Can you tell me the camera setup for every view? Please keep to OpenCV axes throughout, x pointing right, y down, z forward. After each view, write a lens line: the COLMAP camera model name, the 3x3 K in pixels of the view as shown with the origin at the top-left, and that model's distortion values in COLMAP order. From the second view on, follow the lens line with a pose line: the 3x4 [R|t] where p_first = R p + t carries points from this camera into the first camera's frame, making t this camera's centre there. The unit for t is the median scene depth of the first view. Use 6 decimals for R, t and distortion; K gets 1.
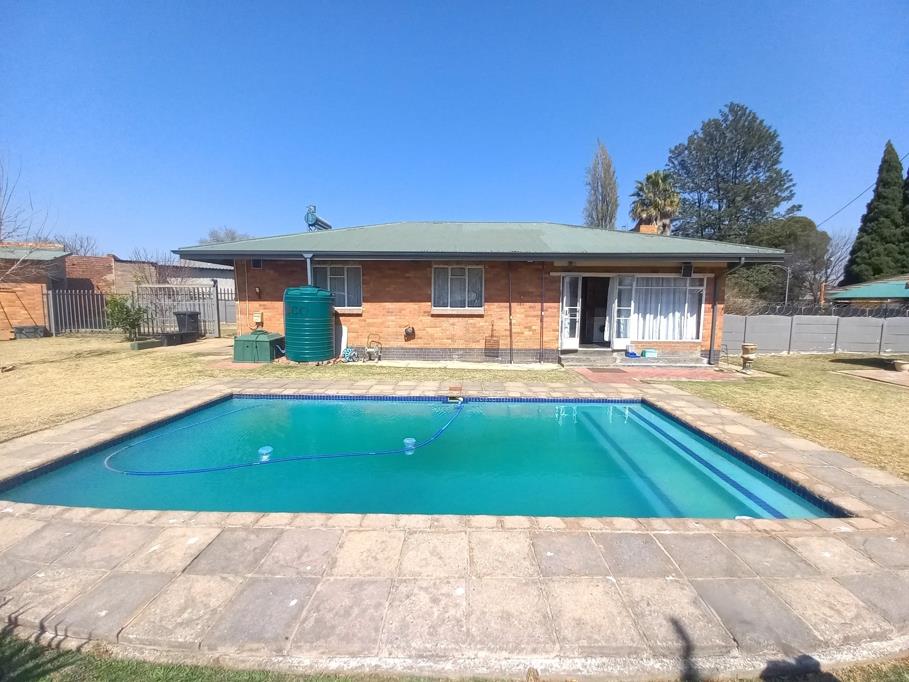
lens RADIAL K [[359.3, 0, 457.6], [0, 359.3, 338.7], [0, 0, 1]] dist [-0.004705, -0.000999]
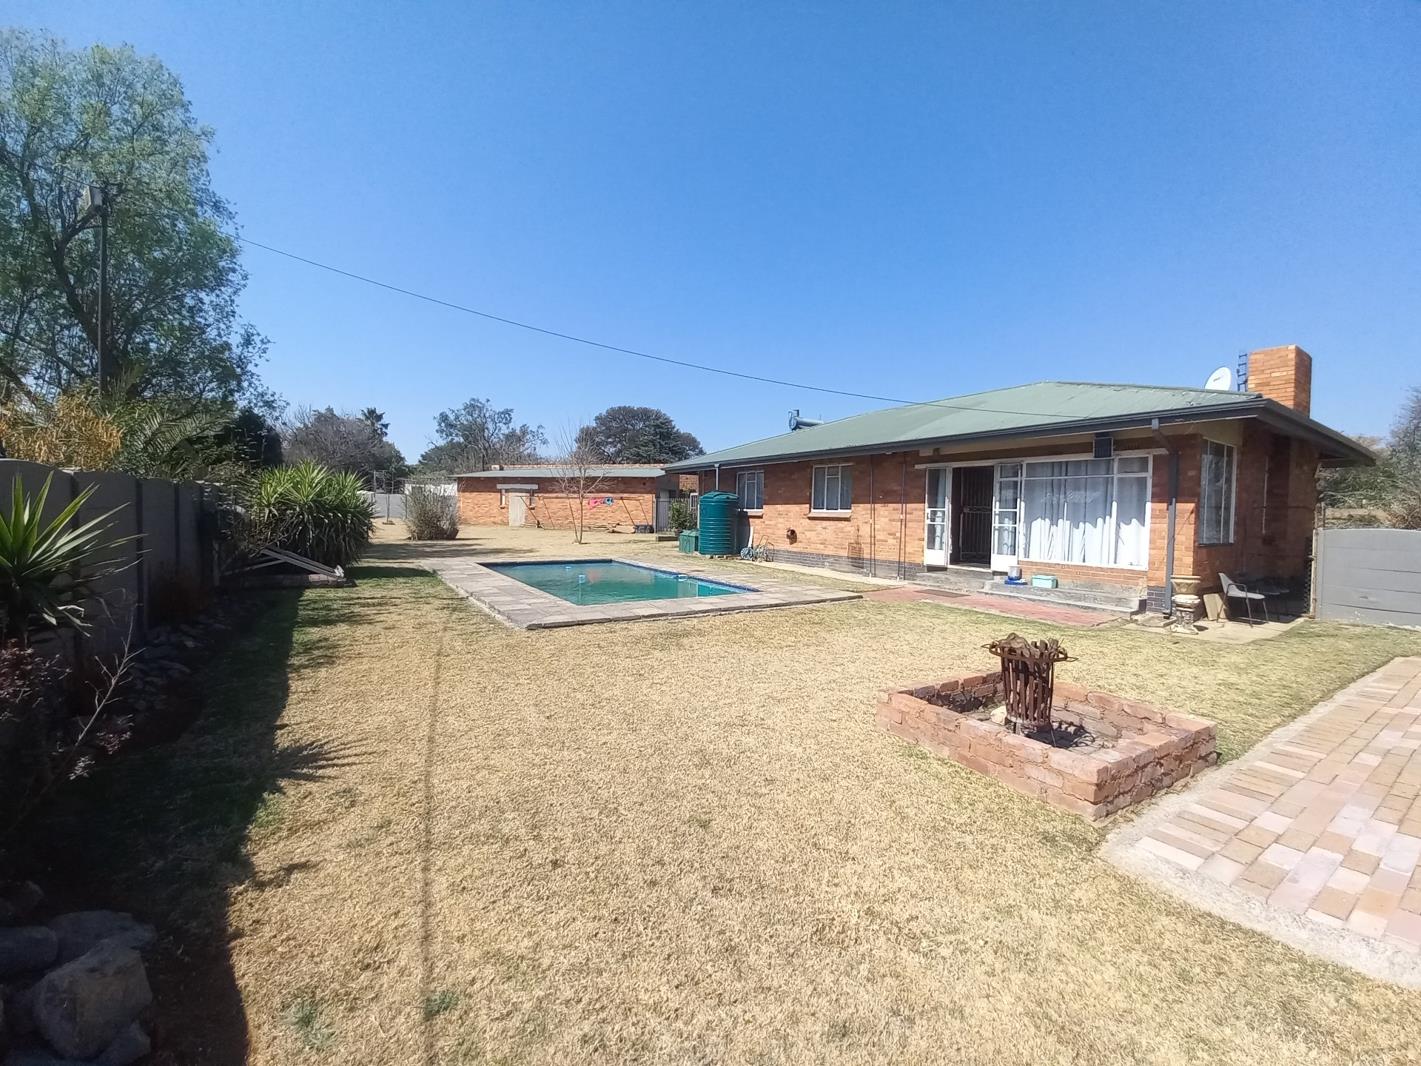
lens RADIAL K [[561.7, 0, 701.1], [0, 561.7, 532.6], [0, 0, 1]] dist [-0.004705, -0.000999]
pose [[0.562587, 0.032793, -0.826088, 0.992492], [-0.090511, 0.995650, -0.022116, 0.031668], [0.821769, 0.087212, 0.563108, -0.060886]]
